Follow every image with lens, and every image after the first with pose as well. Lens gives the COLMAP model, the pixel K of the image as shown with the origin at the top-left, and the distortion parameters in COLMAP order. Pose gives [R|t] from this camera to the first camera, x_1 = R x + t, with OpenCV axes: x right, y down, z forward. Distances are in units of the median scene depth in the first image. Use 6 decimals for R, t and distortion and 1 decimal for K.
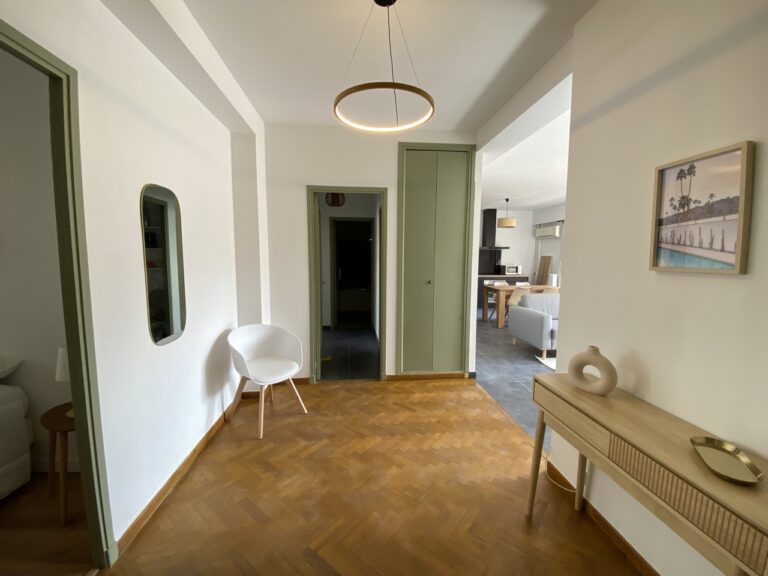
lens RADIAL K [[313.9, 0, 382.1], [0, 313.9, 288.6], [0, 0, 1]] dist [0.010721, -0.000552]
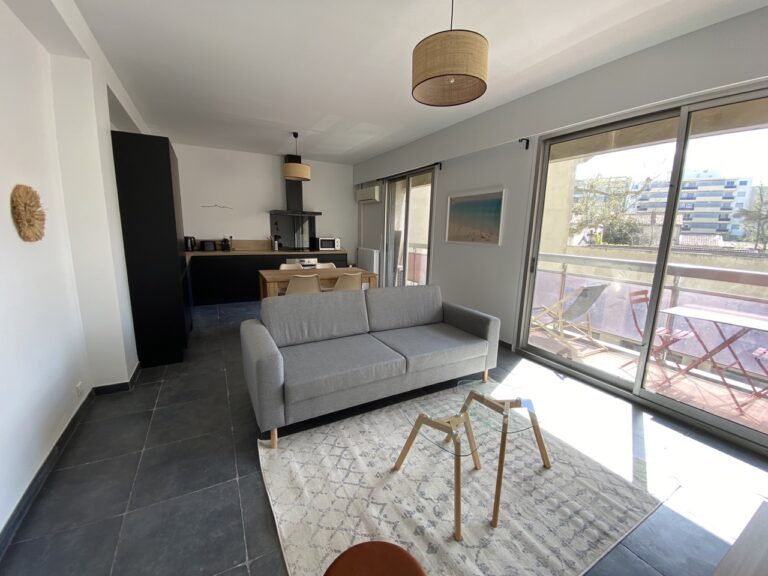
lens RADIAL K [[313.9, 0, 386.7], [0, 313.9, 286.7], [0, 0, 1]] dist [0.010721, -0.000552]
pose [[0.916133, -0.042874, 0.398576, 0.242866], [0.006599, 0.995743, 0.091941, -0.026187], [-0.400821, -0.081600, 0.912515, 0.258623]]
